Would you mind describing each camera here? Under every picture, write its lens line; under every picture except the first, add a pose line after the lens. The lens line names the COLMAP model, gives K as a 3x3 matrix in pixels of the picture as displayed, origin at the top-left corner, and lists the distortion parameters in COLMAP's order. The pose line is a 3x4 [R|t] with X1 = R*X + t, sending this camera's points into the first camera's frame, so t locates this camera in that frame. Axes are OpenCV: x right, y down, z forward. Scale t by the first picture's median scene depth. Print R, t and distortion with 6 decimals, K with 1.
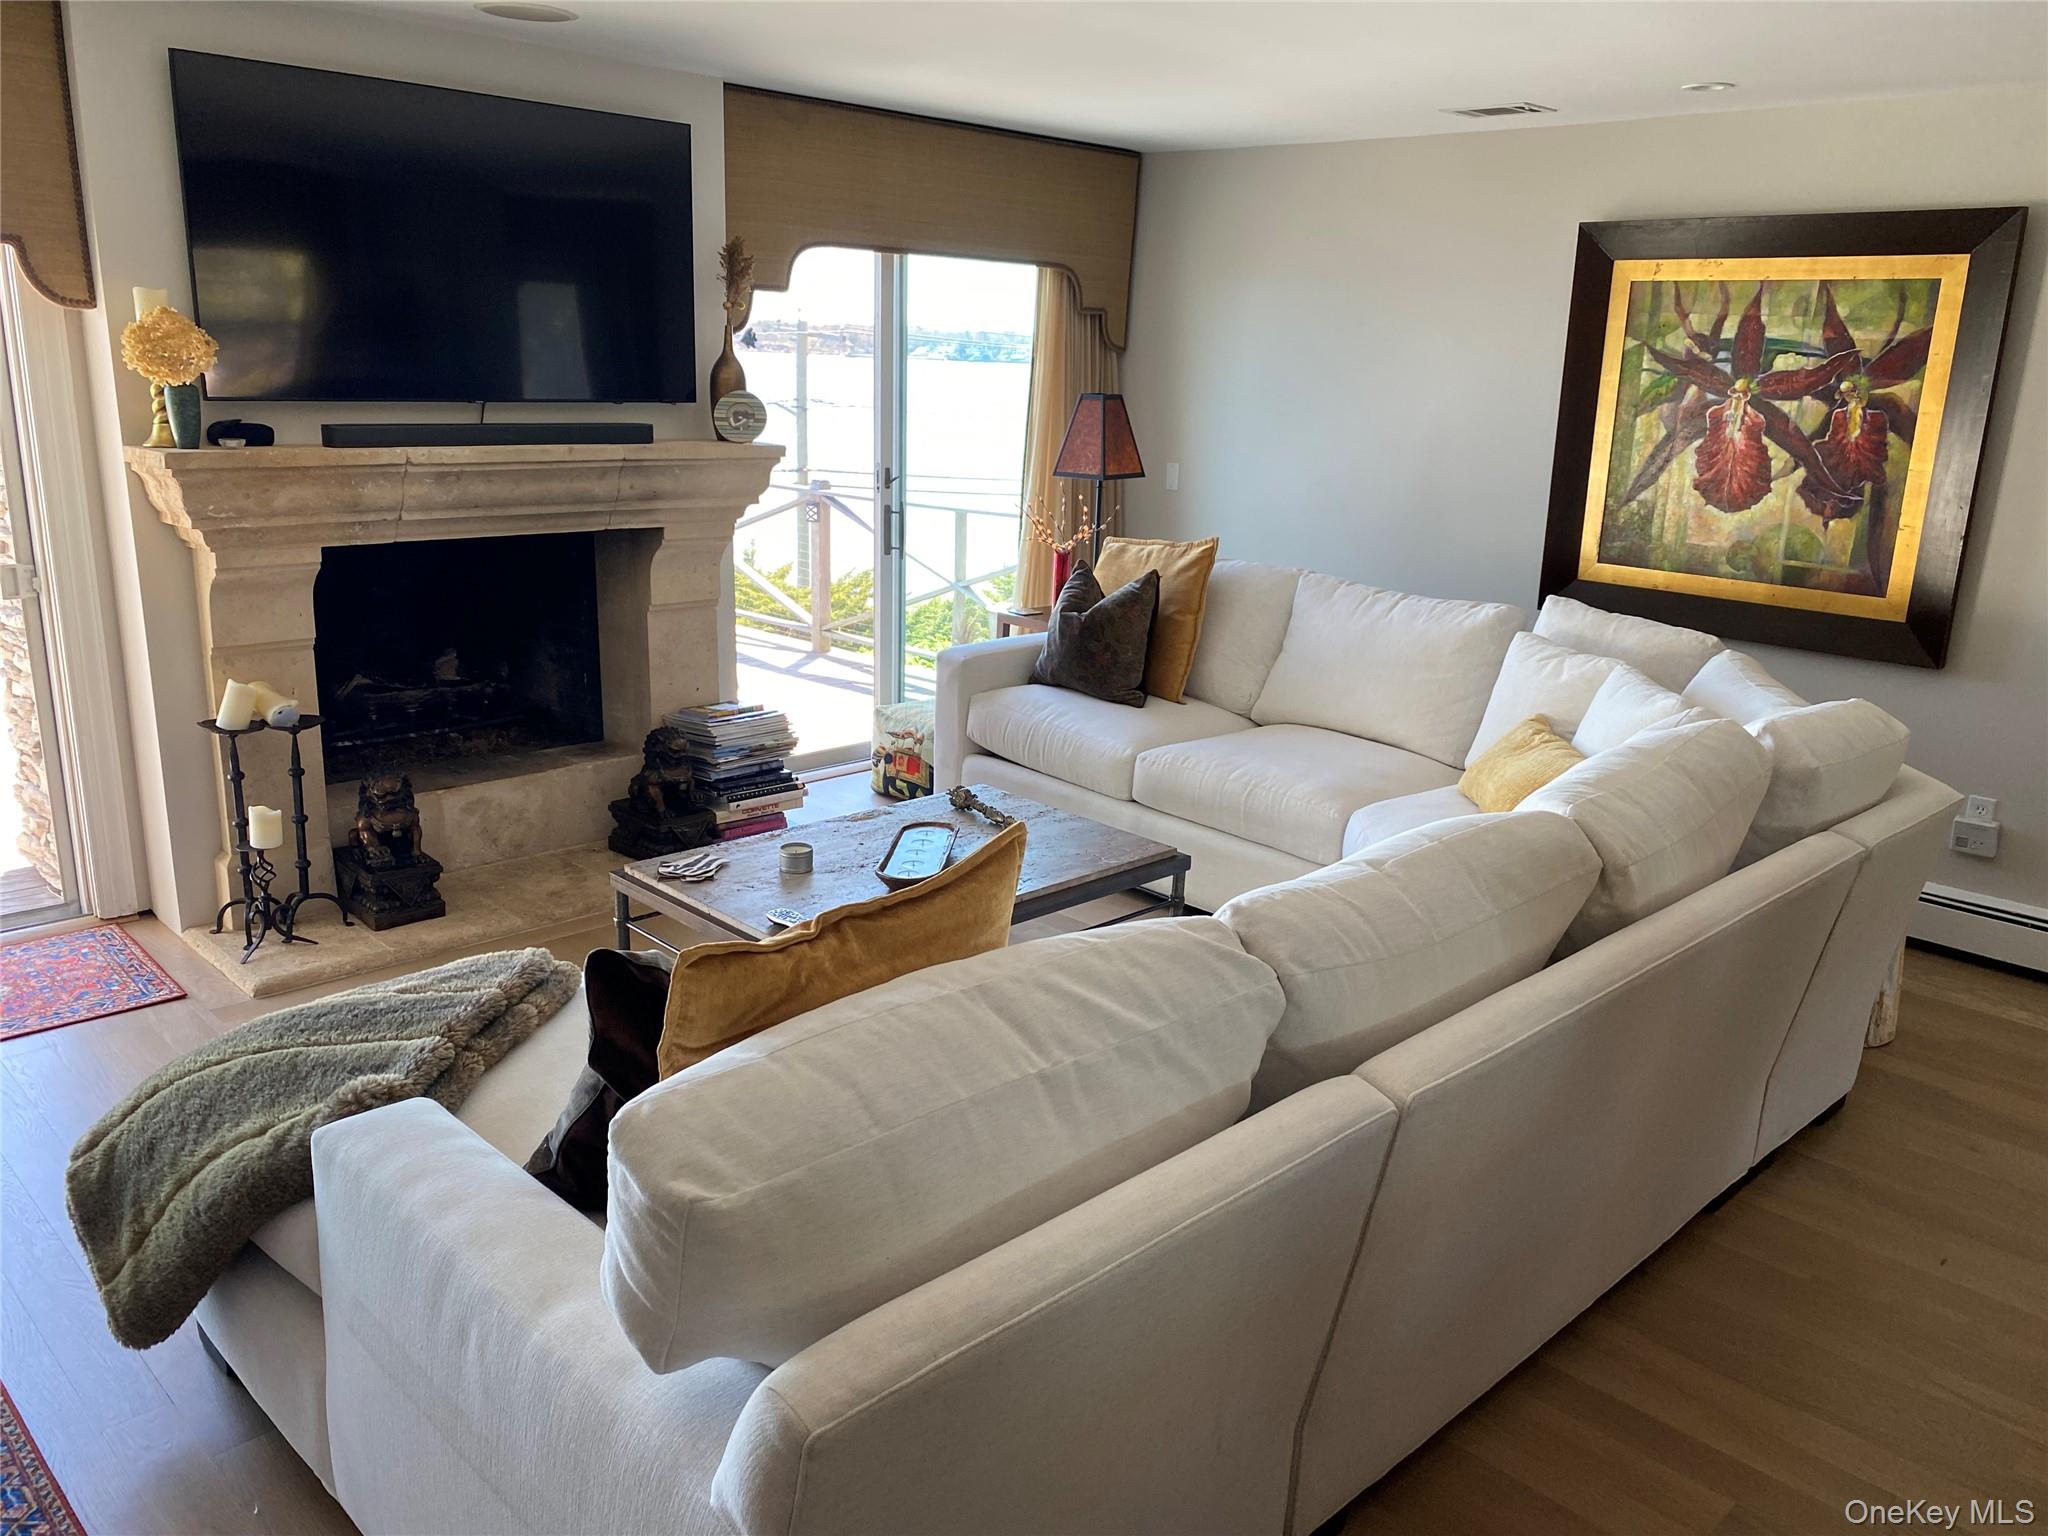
lens RADIAL K [[1563.5, 0, 1058.3], [0, 1563.5, 776.9], [0, 0, 1]] dist [0.030328, -0.014593]
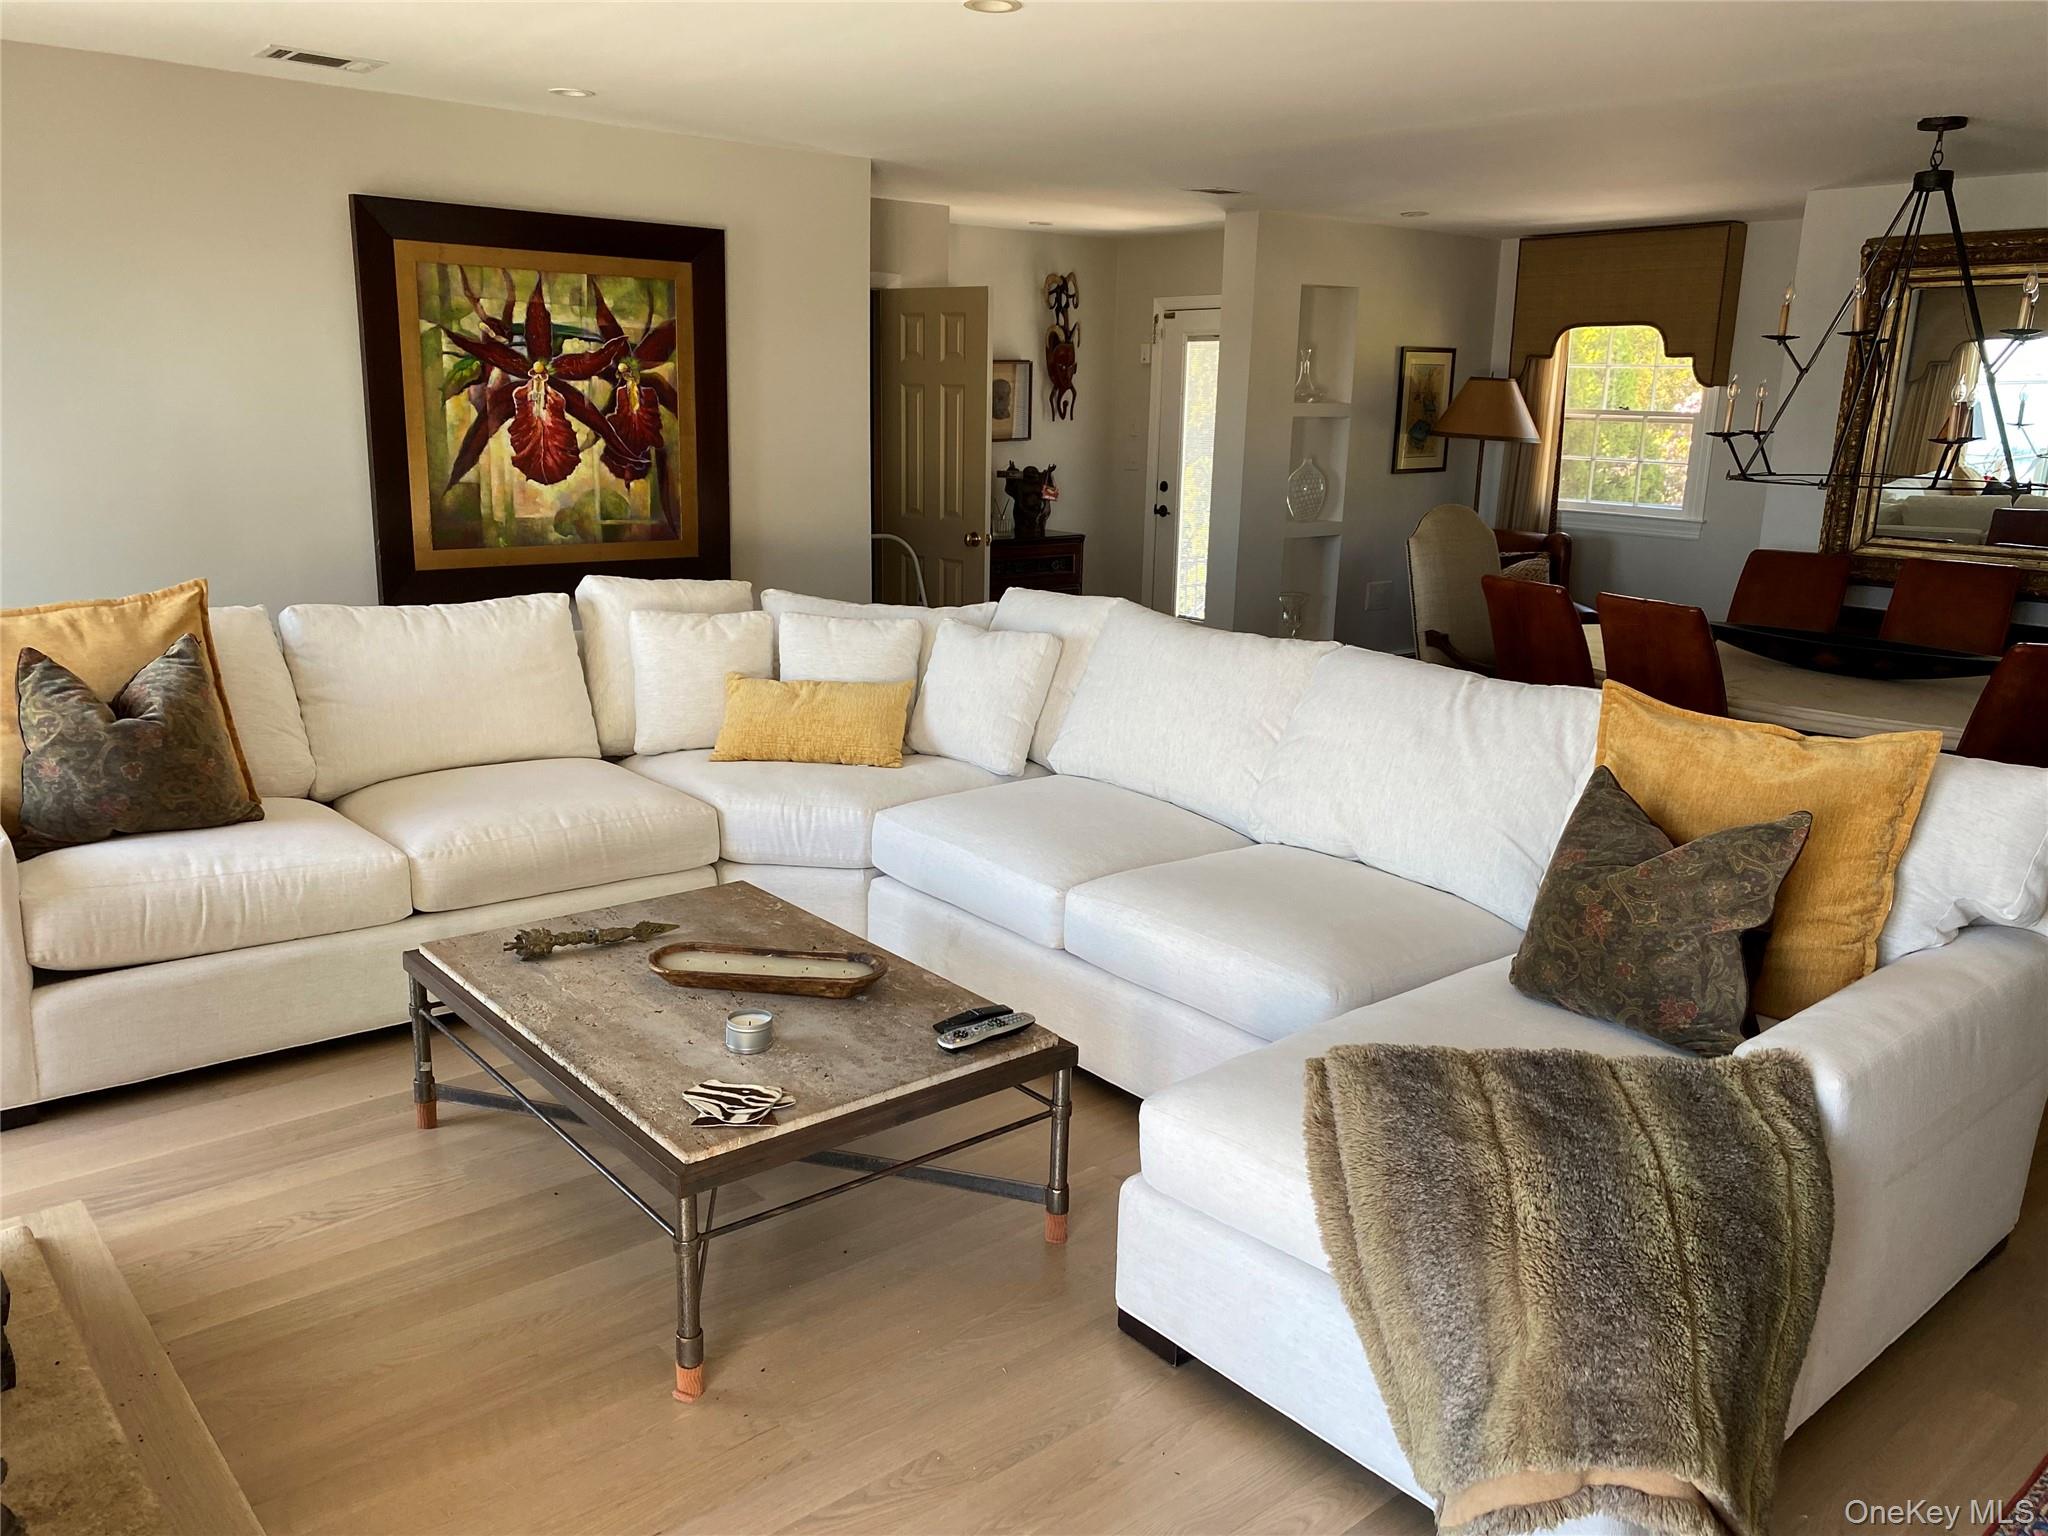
lens RADIAL K [[1563.5, 0, 1033.4], [0, 1563.5, 770.0], [0, 0, 1]] dist [0.030328, -0.014593]
pose [[0.084572, -0.263264, 0.961010, -0.657307], [0.246040, 0.940118, 0.235888, -0.160872], [-0.965563, 0.216497, 0.144281, 0.580363]]
